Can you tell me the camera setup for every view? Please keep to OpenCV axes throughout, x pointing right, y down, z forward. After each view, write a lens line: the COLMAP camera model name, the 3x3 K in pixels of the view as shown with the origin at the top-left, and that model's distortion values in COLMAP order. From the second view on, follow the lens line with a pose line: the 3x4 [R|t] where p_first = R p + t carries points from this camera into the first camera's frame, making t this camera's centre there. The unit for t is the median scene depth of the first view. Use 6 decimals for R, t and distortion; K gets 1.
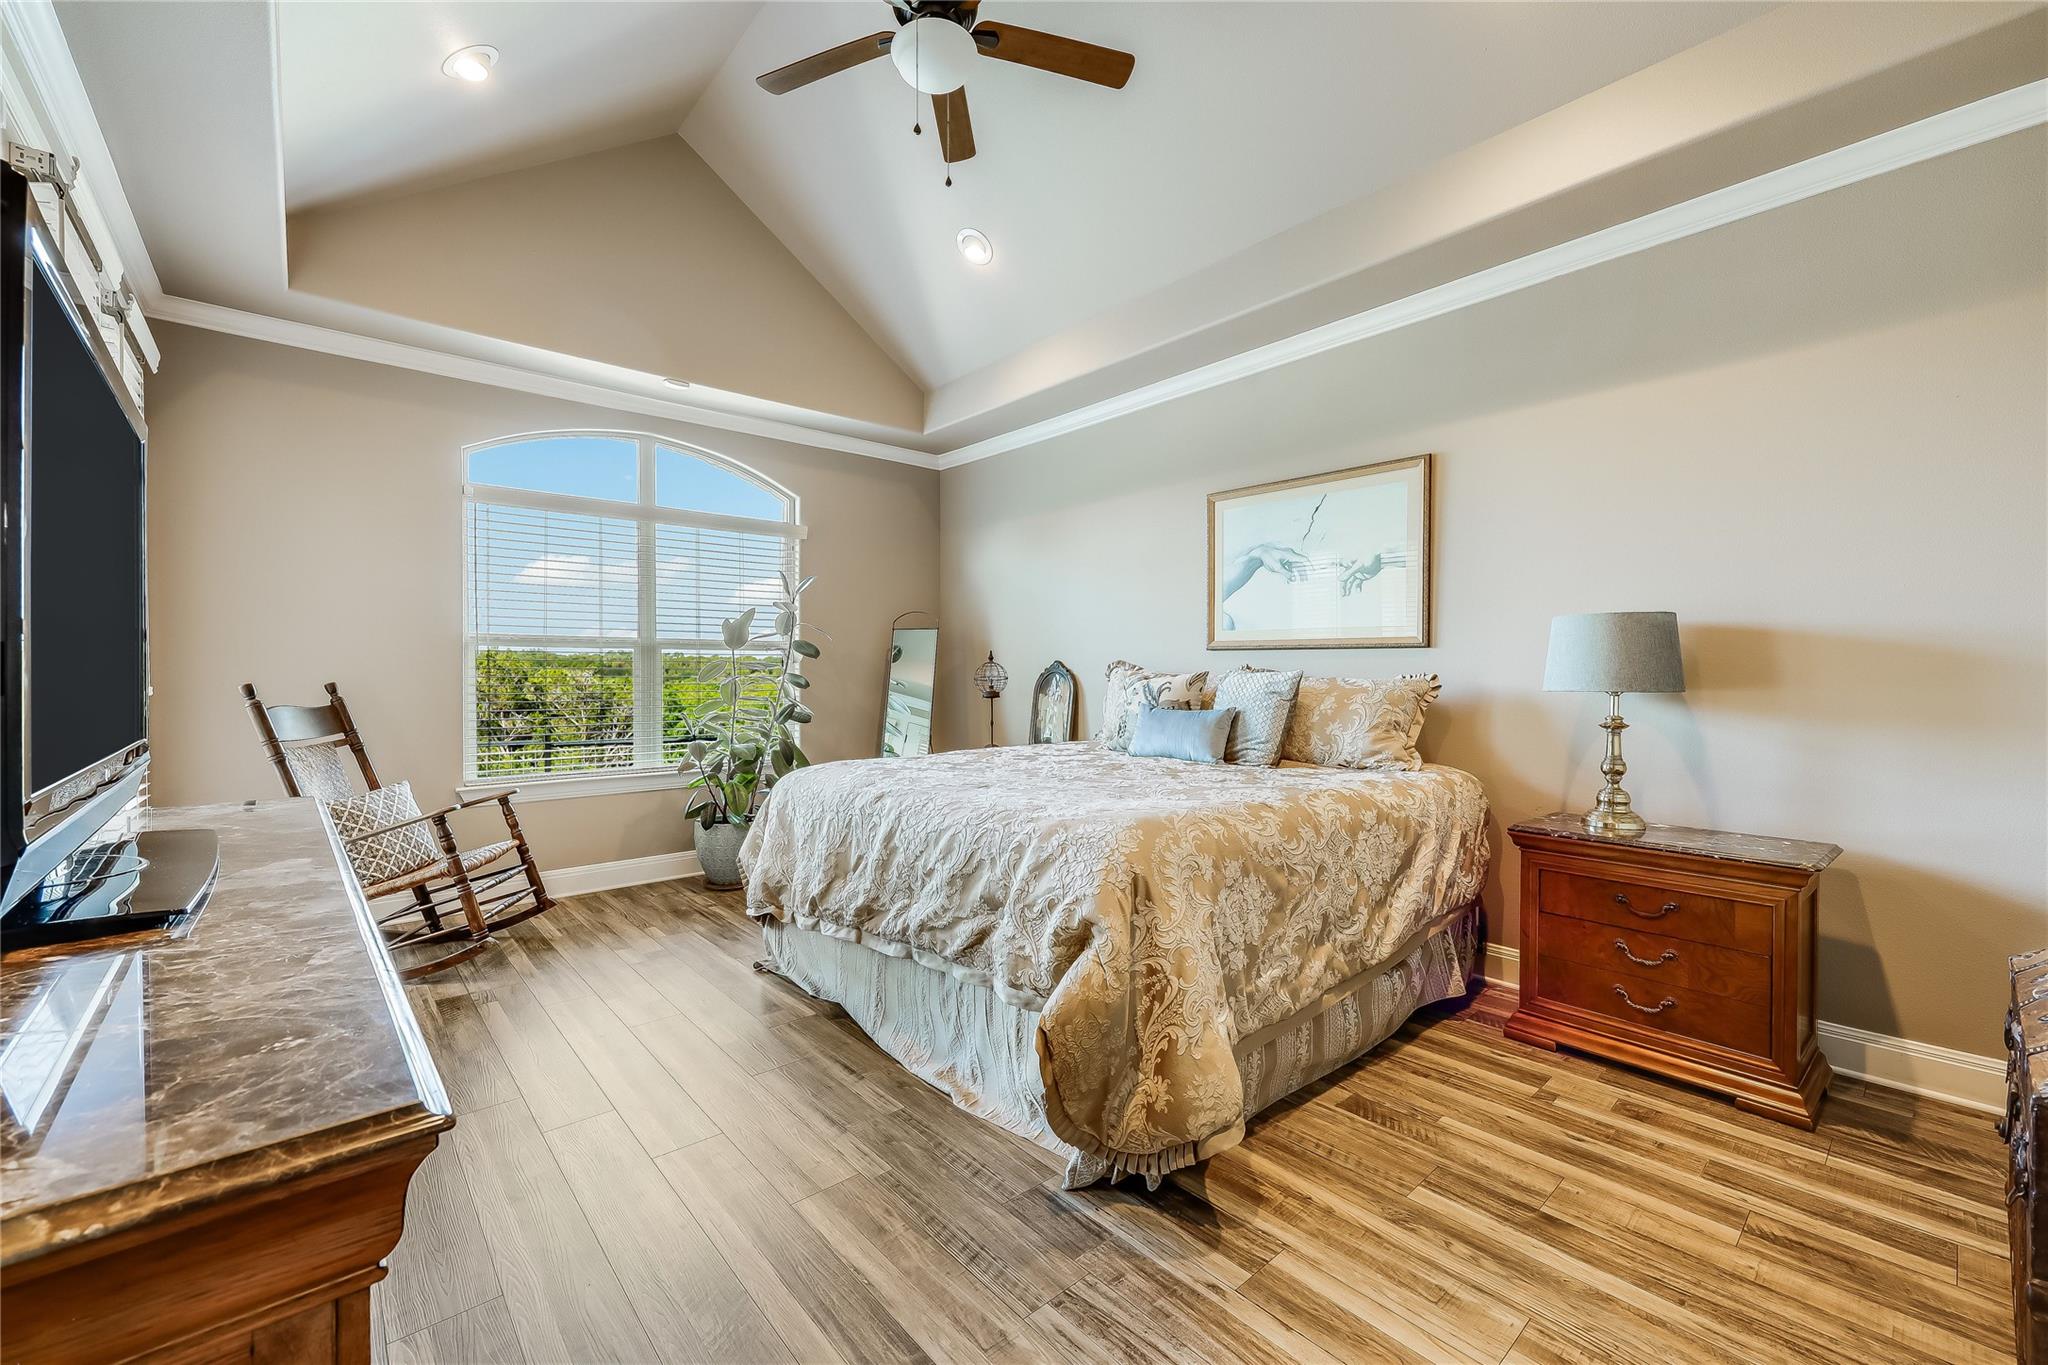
lens RADIAL K [[824.6, 0, 1024.0], [0, 824.6, 682.5], [0, 0, 1]] dist [0.002784, 0.000298]
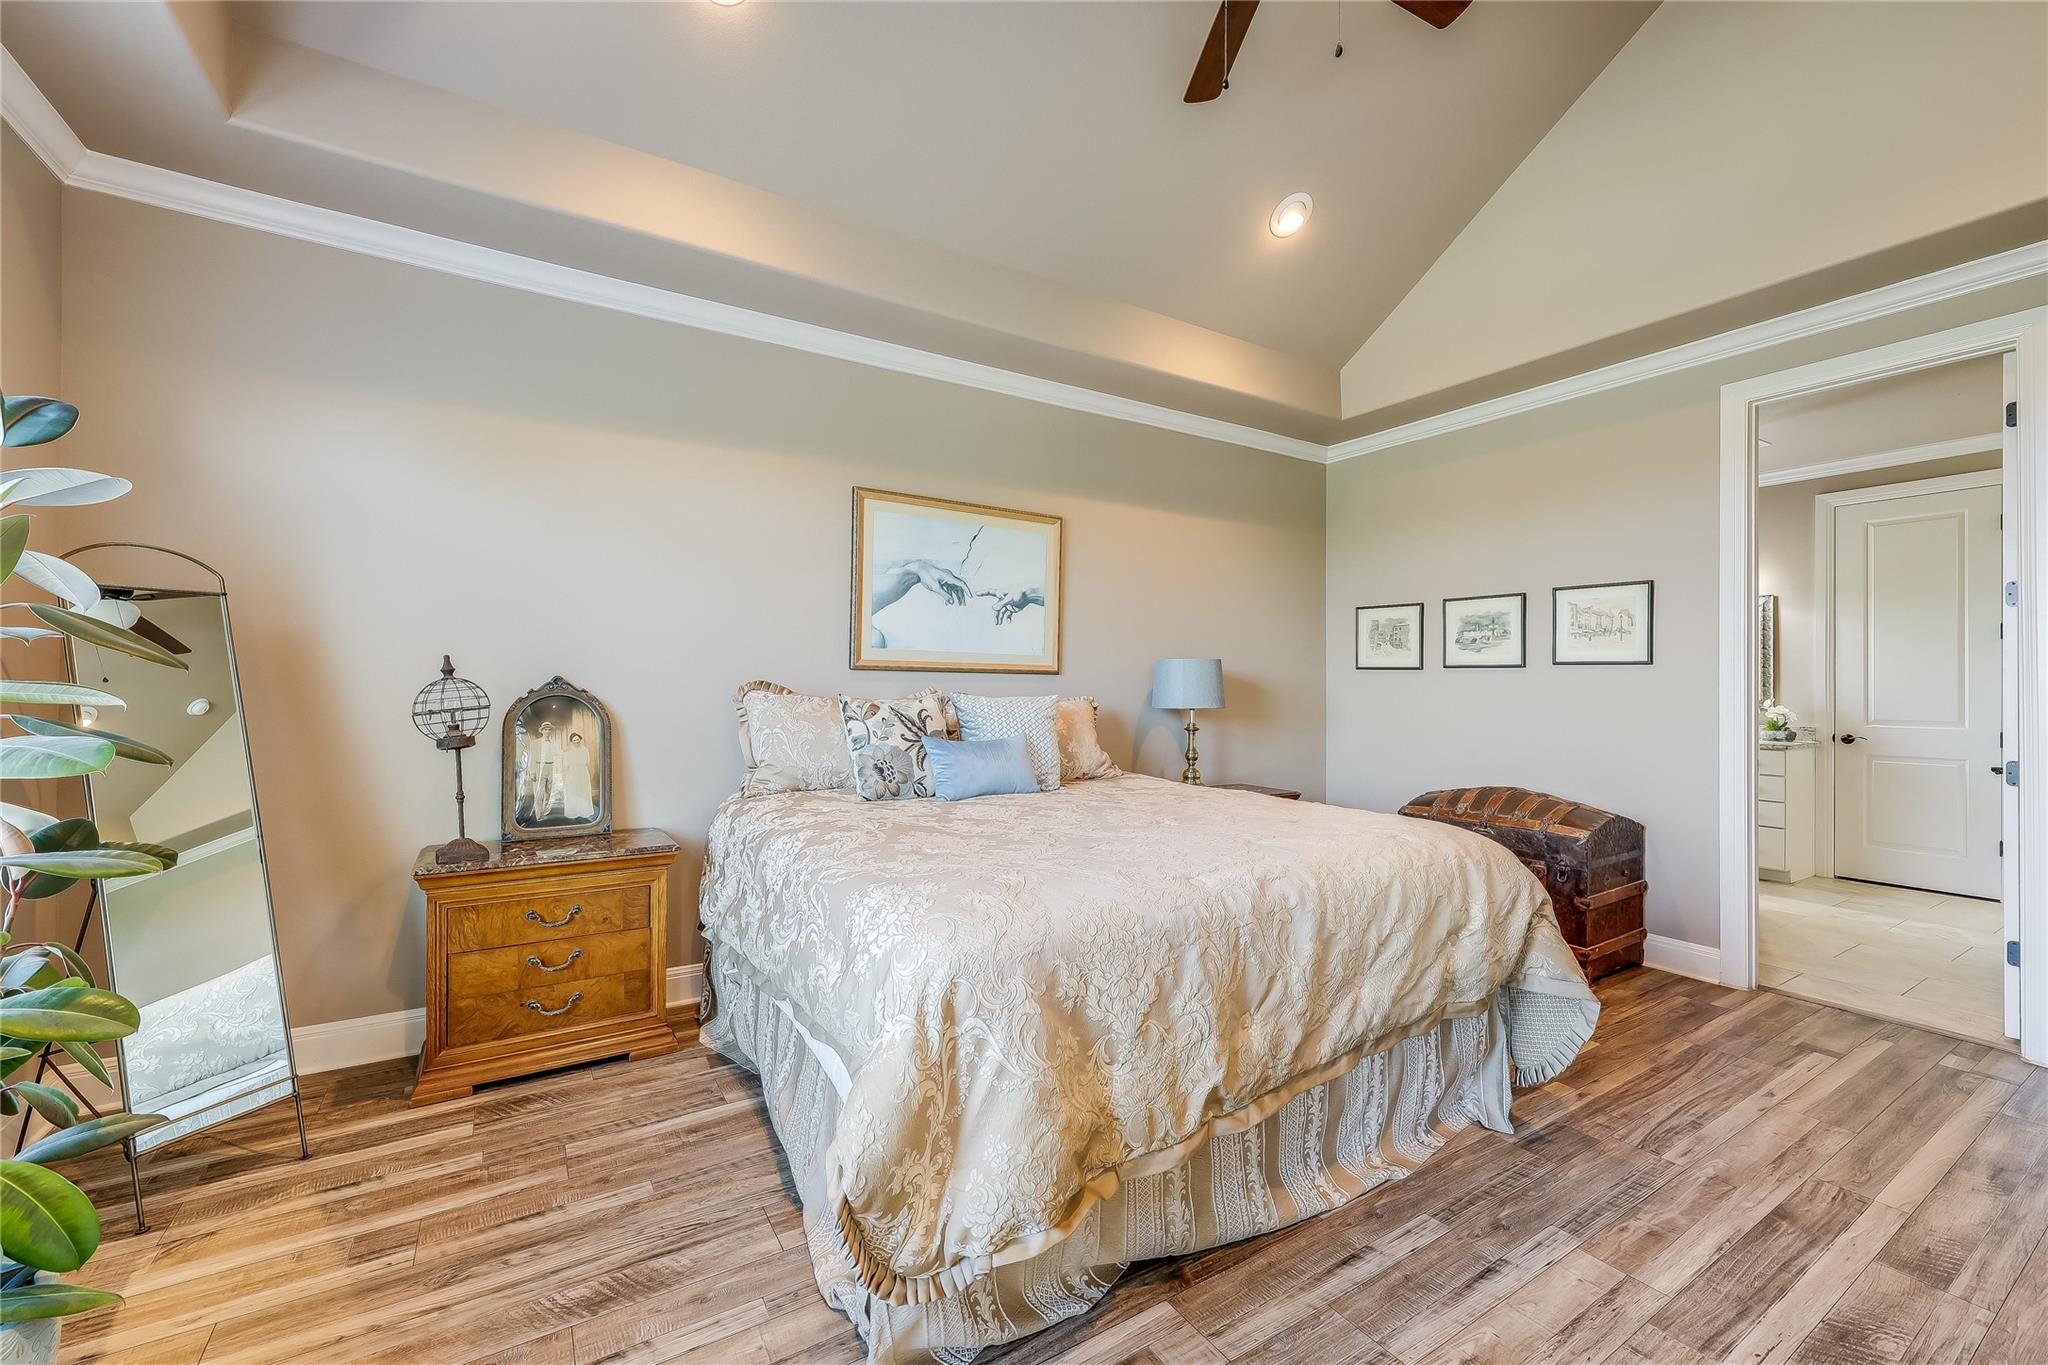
lens RADIAL K [[816.4, 0, 1019.7], [0, 816.4, 685.0], [0, 0, 1]] dist [0.000469, 0.000000]
pose [[0.170089, -0.000037, 0.985429, -0.744961], [0.006325, 0.999979, -0.001054, -0.027857], [-0.985408, 0.006412, 0.170086, 0.893636]]
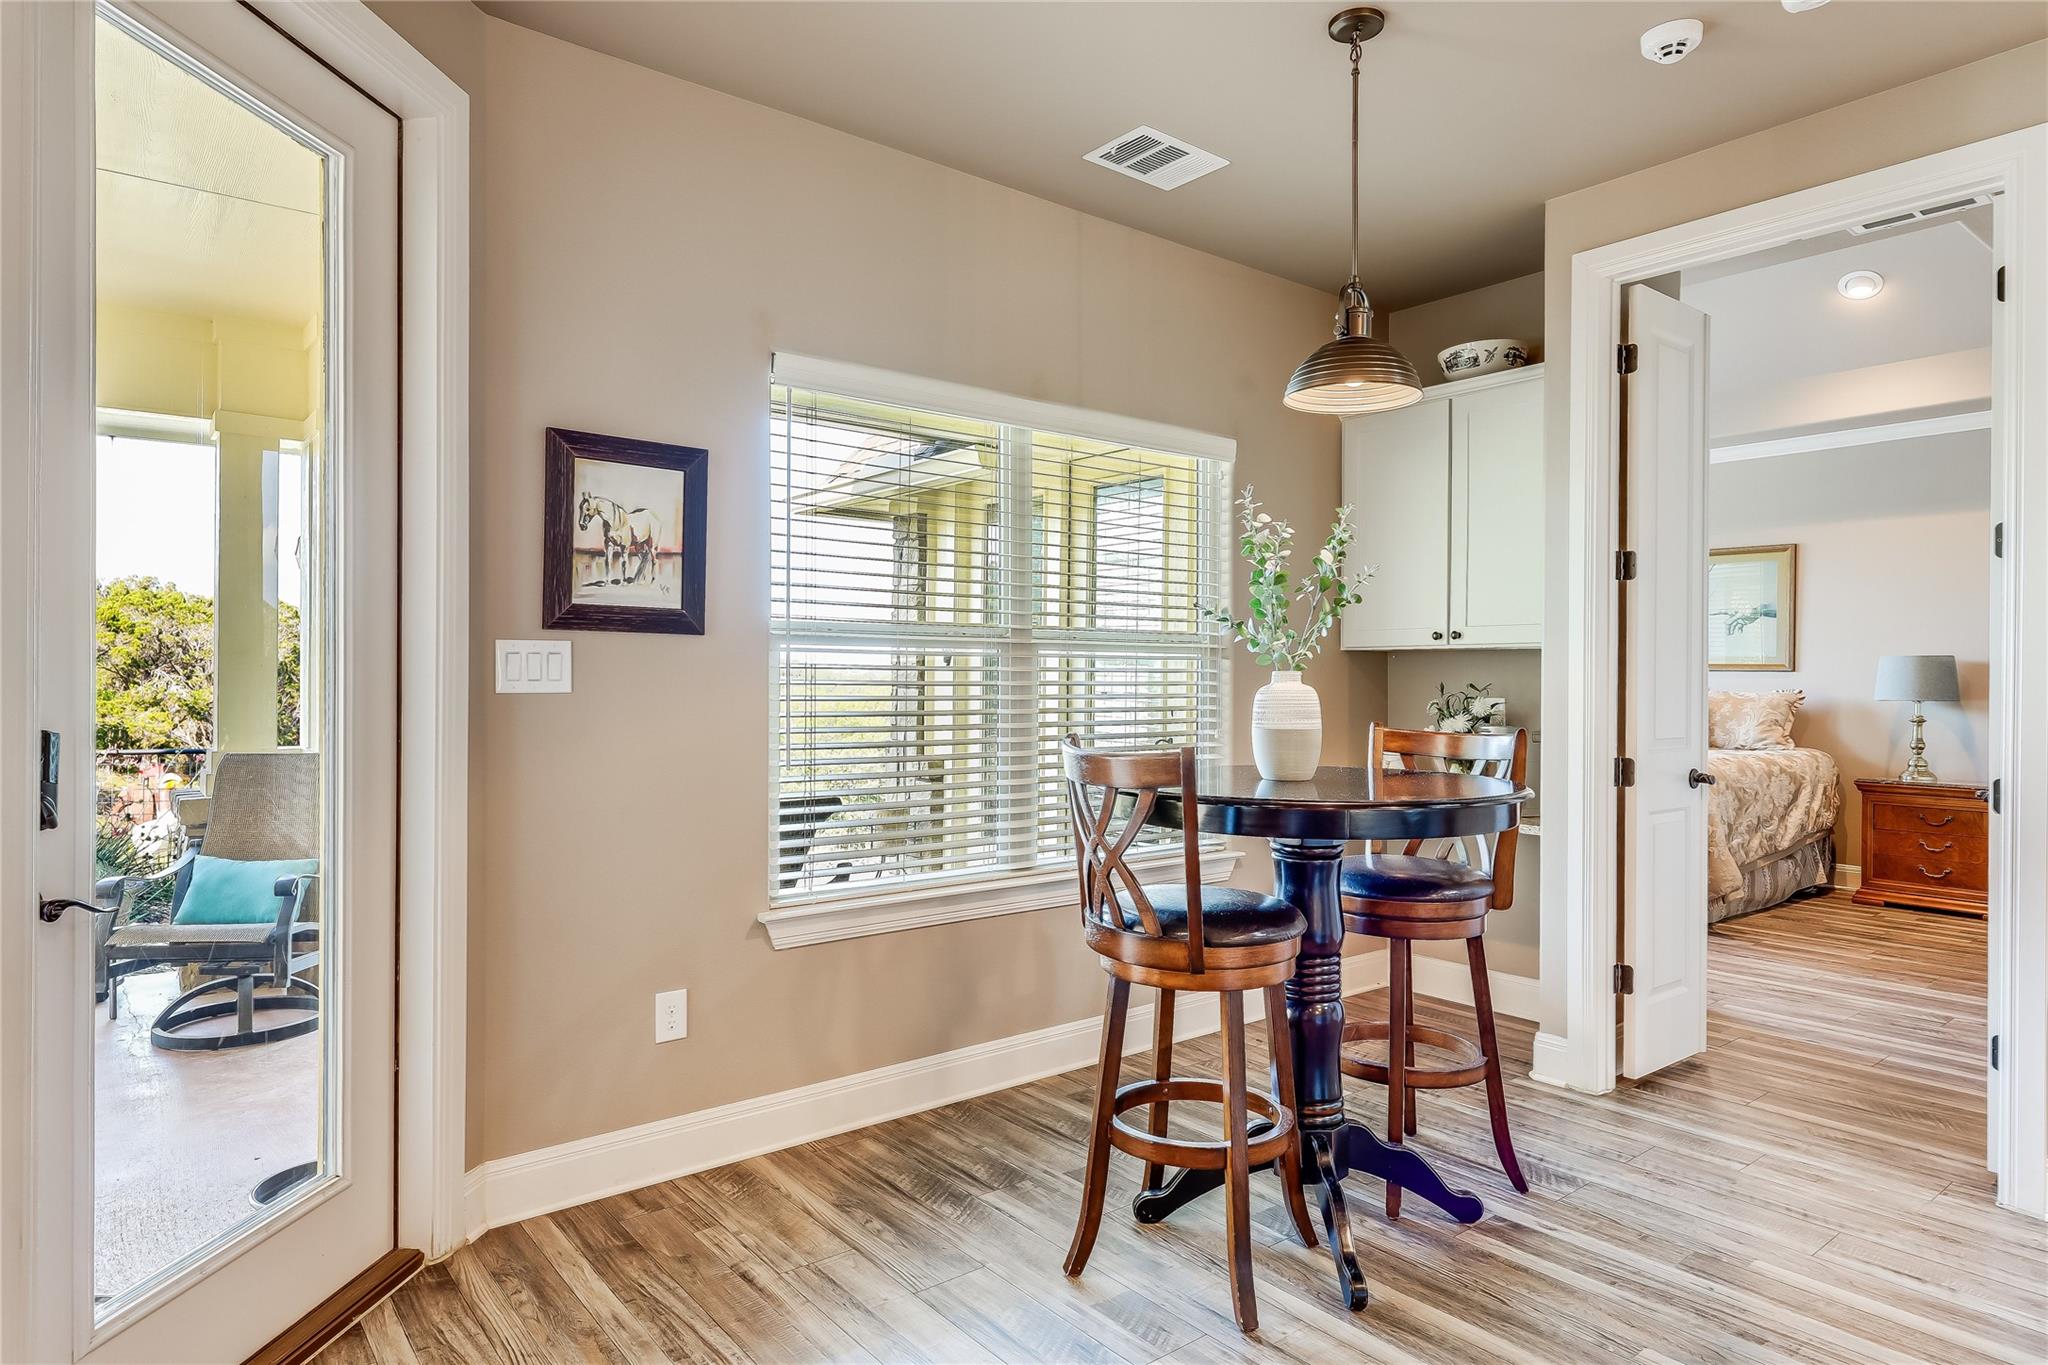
lens RADIAL K [[1182.0, 0, 1024.0], [0, 1182.0, 682.5], [0, 0, 1]] dist [0.003852, 0.000789]
pose [[0.999121, 0.005660, -0.041532, -0.858753], [-0.006042, 0.999941, -0.009079, 0.005663], [0.041478, 0.009322, 0.999096, -1.269664]]
